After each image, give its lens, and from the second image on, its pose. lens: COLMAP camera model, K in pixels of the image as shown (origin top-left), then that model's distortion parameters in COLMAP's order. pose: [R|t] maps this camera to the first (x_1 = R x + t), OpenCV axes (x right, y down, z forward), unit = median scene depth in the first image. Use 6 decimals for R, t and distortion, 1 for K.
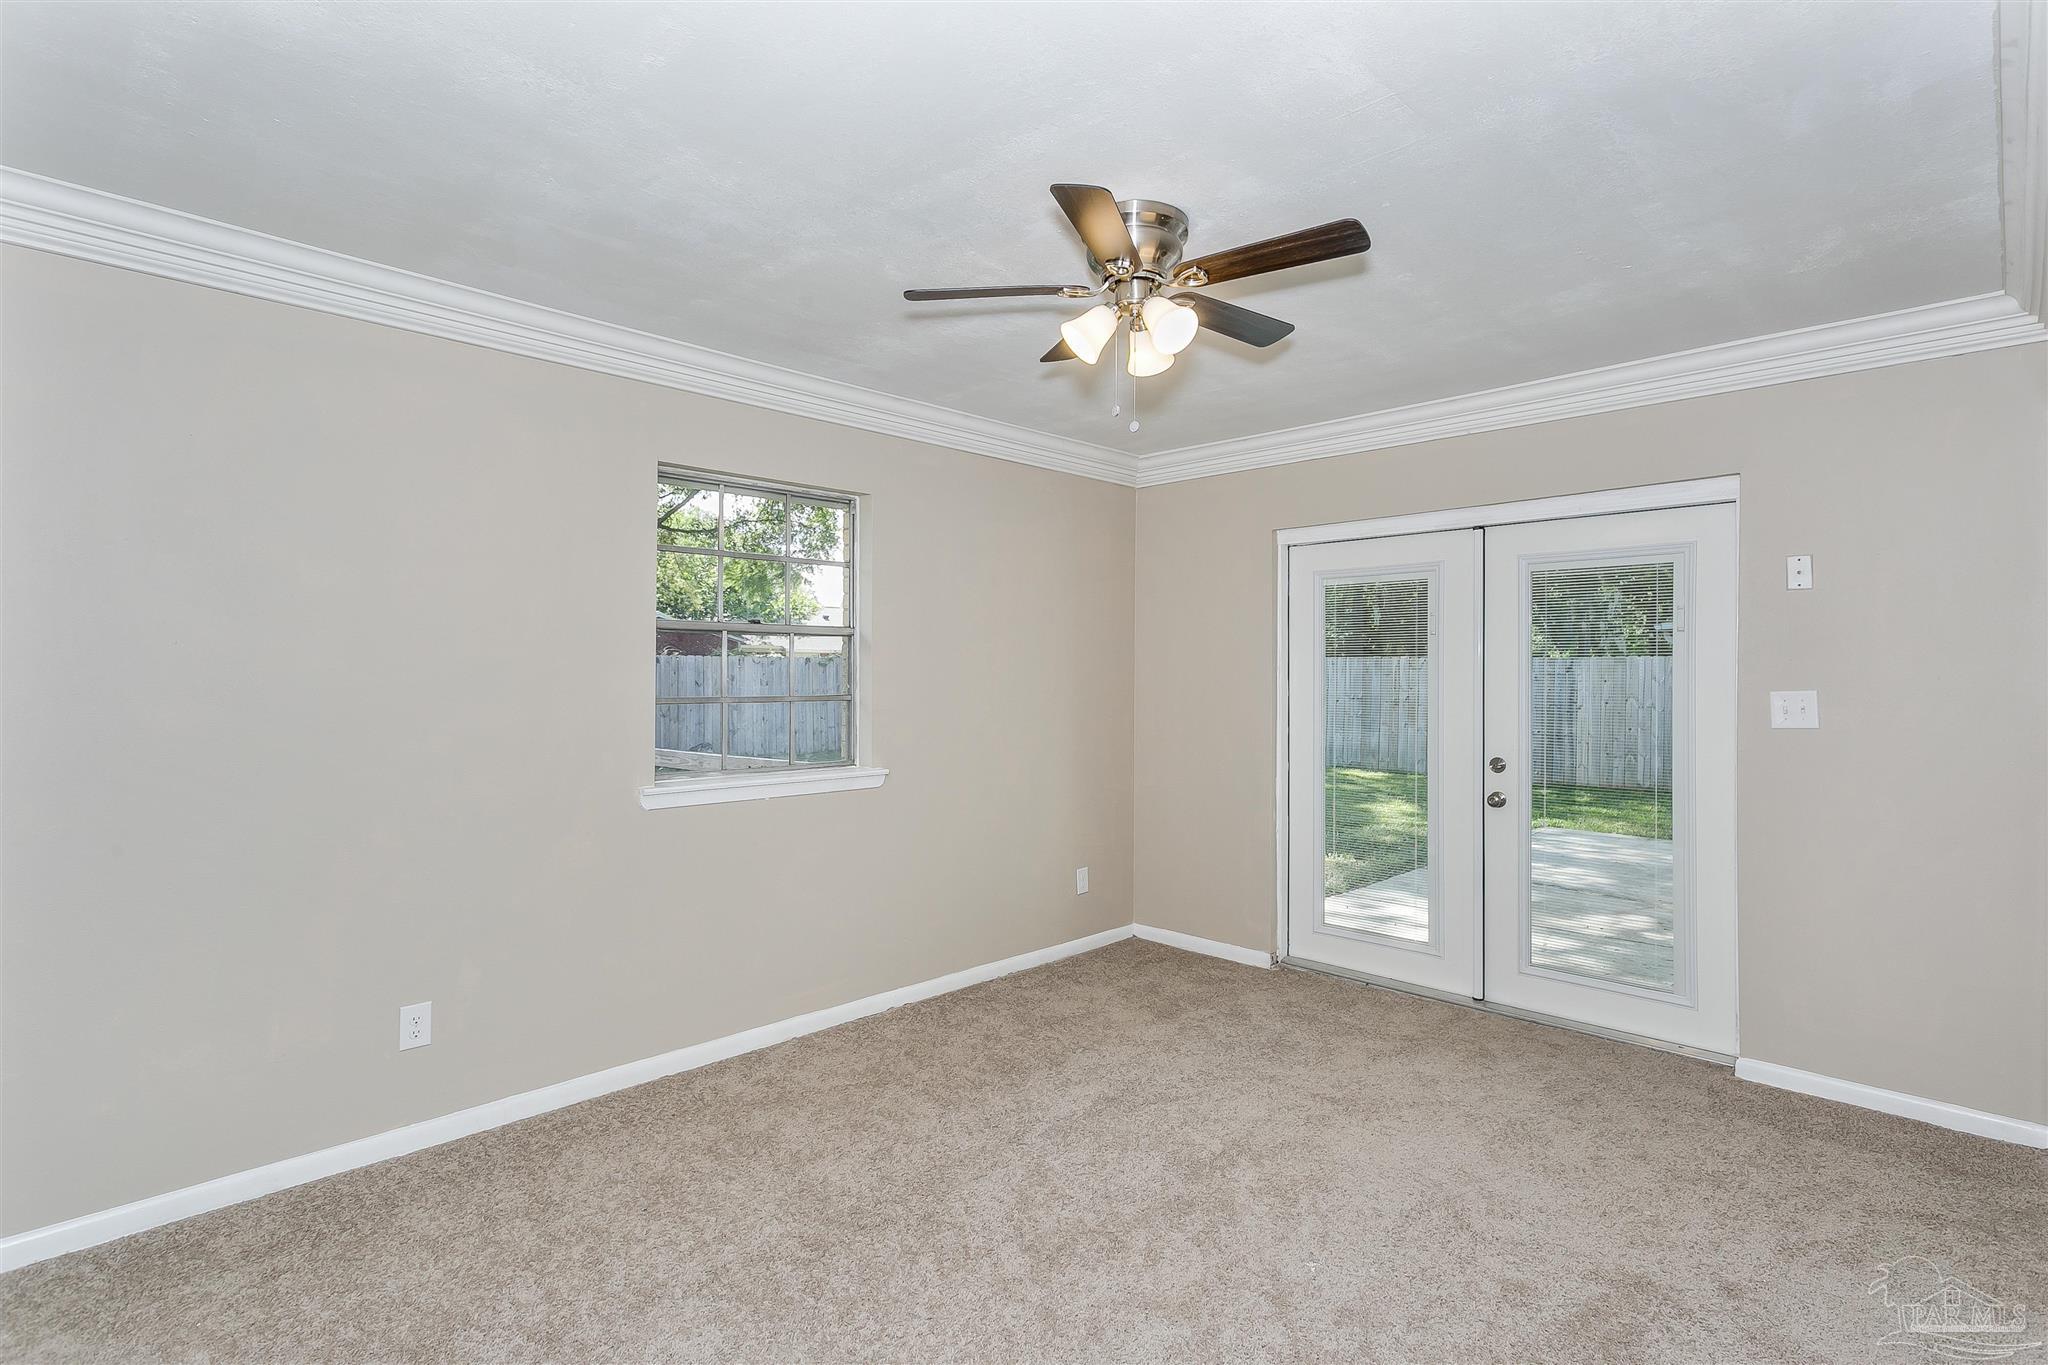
lens RADIAL K [[975.9, 0, 1037.8], [0, 975.9, 672.6], [0, 0, 1]] dist [0.005439, -0.000899]
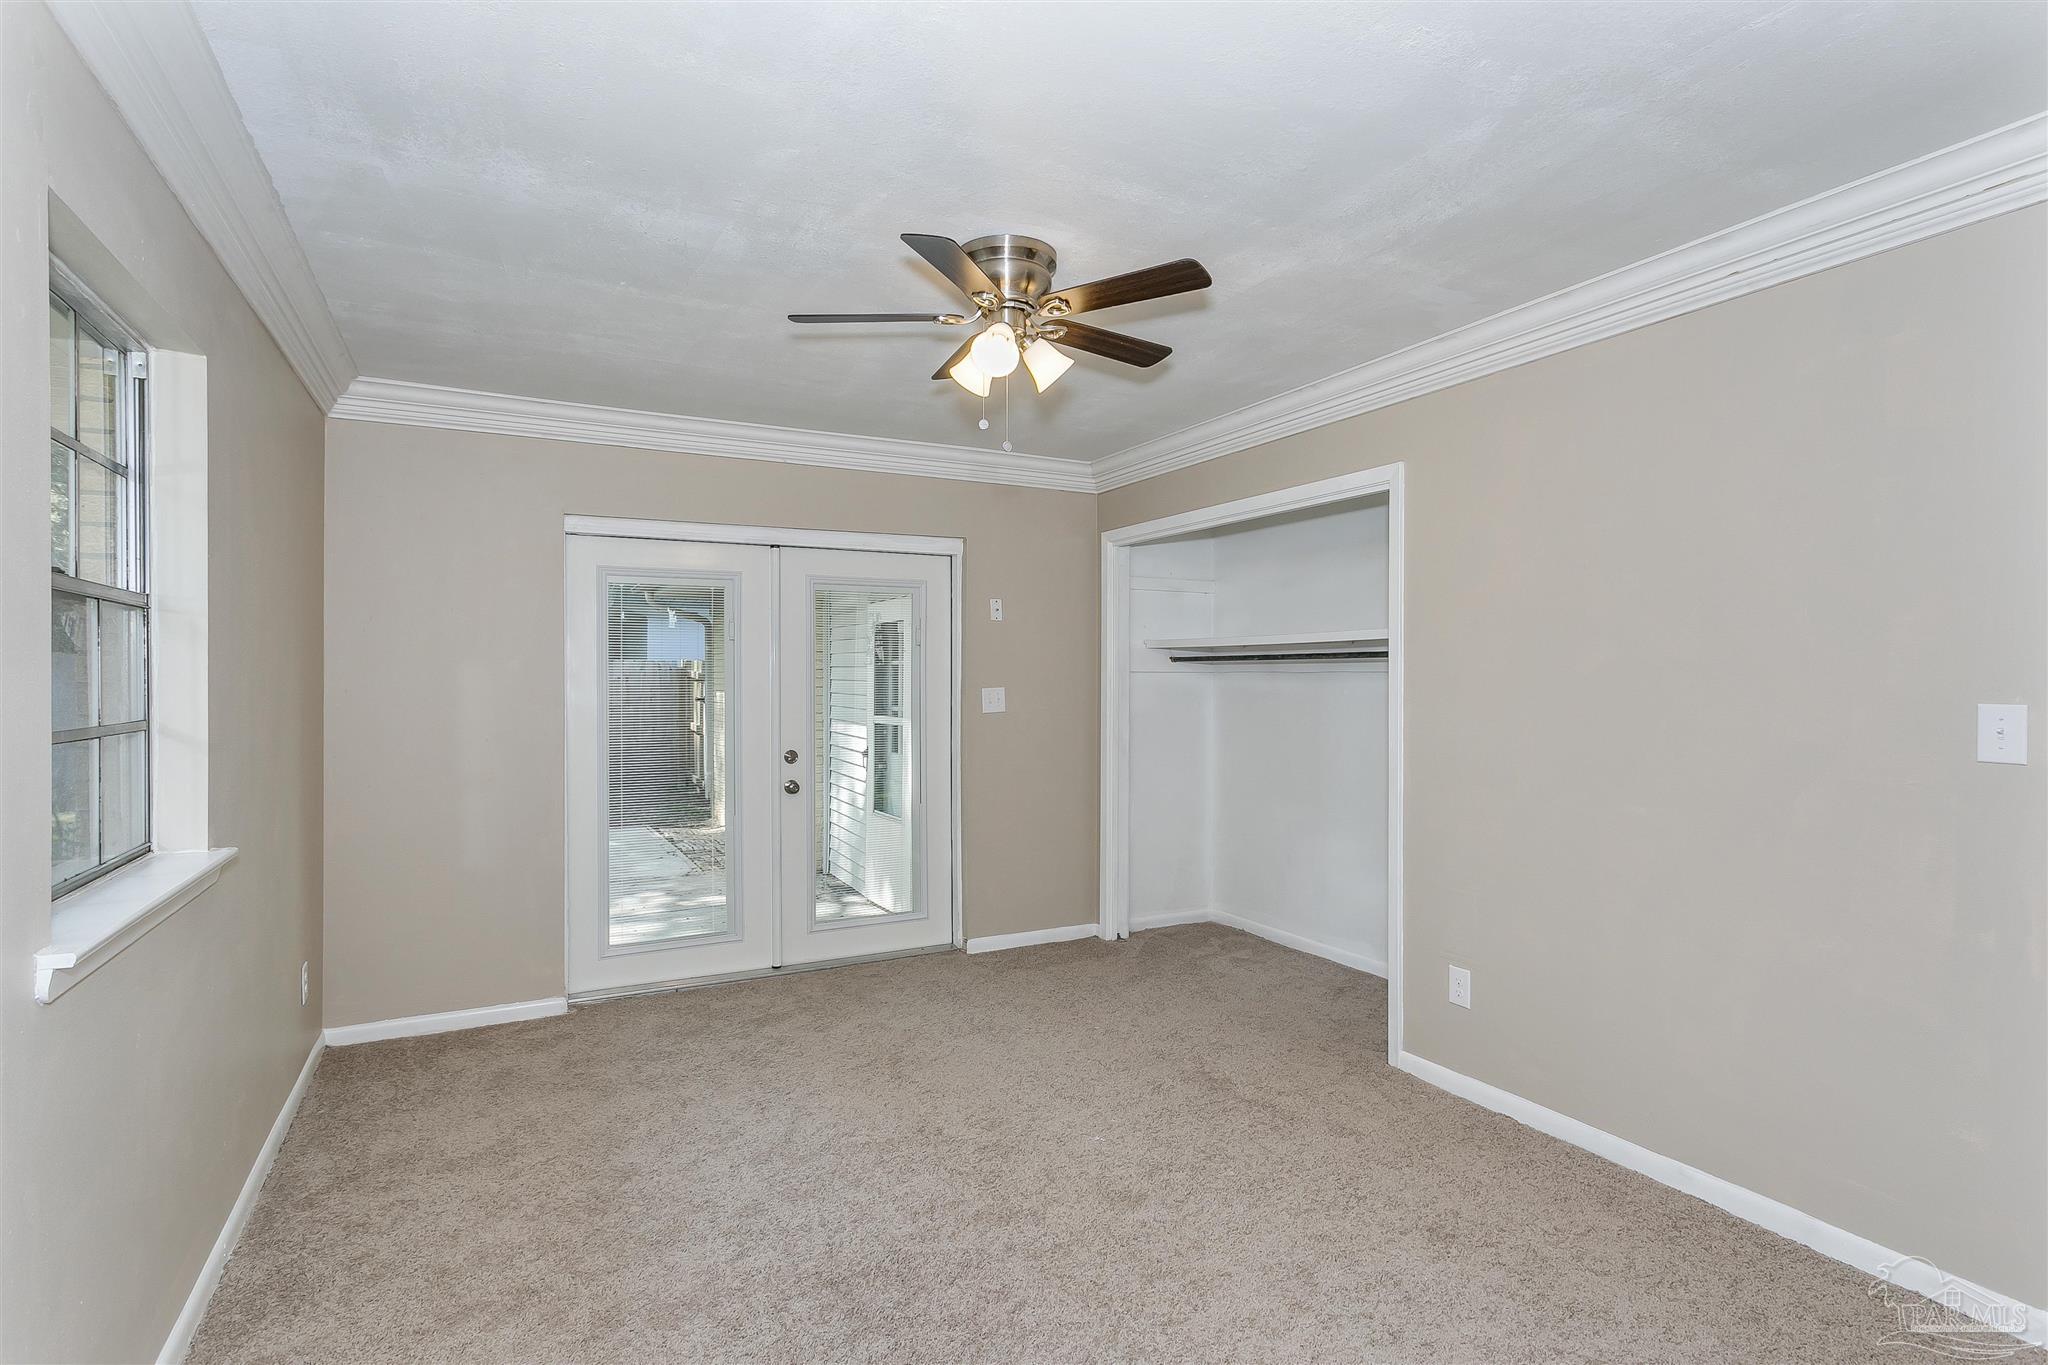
lens RADIAL K [[975.9, 0, 1035.2], [0, 975.9, 679.7], [0, 0, 1]] dist [0.005439, -0.000899]
pose [[0.330512, -0.004866, 0.943789, -0.517585], [0.001883, 0.999988, 0.004496, -0.000355], [-0.943800, 0.000291, 0.330518, 0.355897]]
